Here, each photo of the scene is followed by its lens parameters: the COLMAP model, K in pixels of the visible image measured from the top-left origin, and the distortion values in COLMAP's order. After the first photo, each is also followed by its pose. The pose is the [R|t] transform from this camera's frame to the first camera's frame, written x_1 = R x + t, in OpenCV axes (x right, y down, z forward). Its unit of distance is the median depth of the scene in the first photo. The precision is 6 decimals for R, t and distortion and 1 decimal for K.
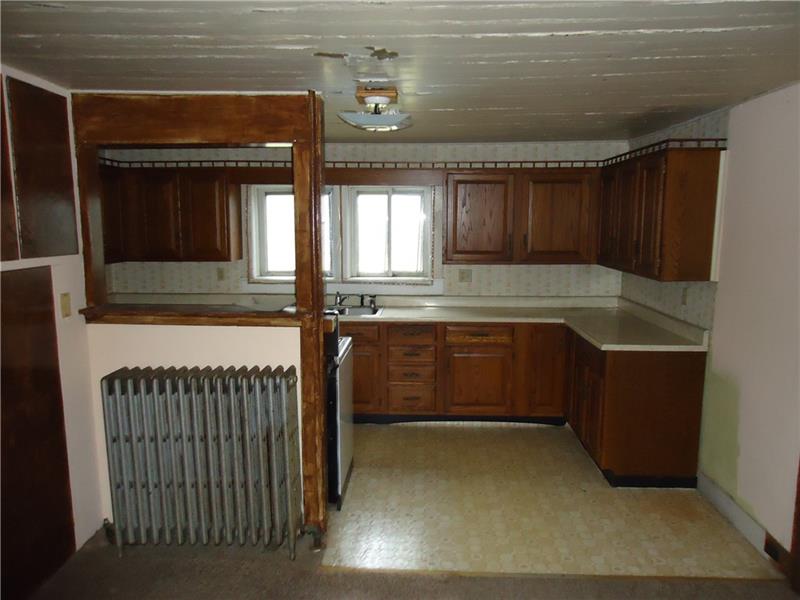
lens RADIAL K [[576.7, 0, 403.9], [0, 576.7, 301.9], [0, 0, 1]] dist [-0.003660, -0.002613]
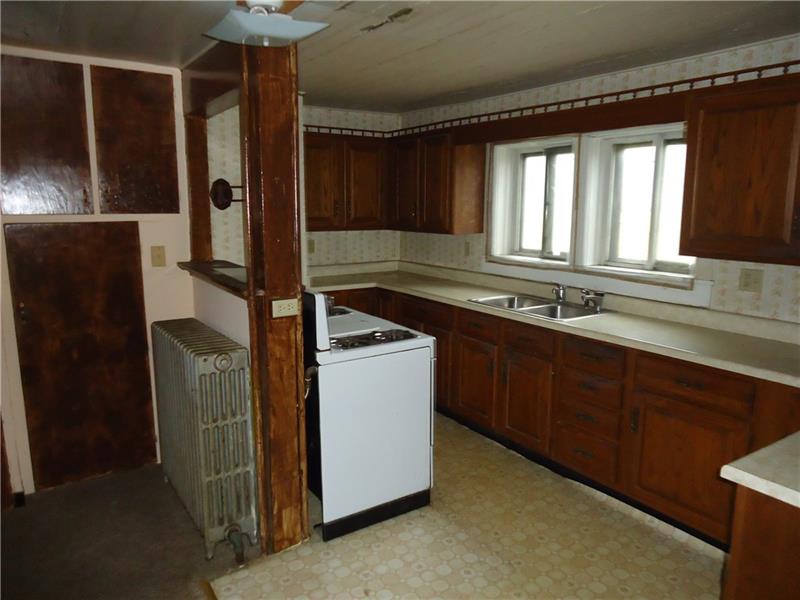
lens RADIAL K [[576.7, 0, 400.6], [0, 576.7, 300.2], [0, 0, 1]] dist [-0.003660, -0.002613]
pose [[0.581787, 0.138021, -0.801545, 0.361932], [-0.114389, 0.989586, 0.087374, -0.036052], [0.805257, 0.040855, 0.591516, 0.390270]]
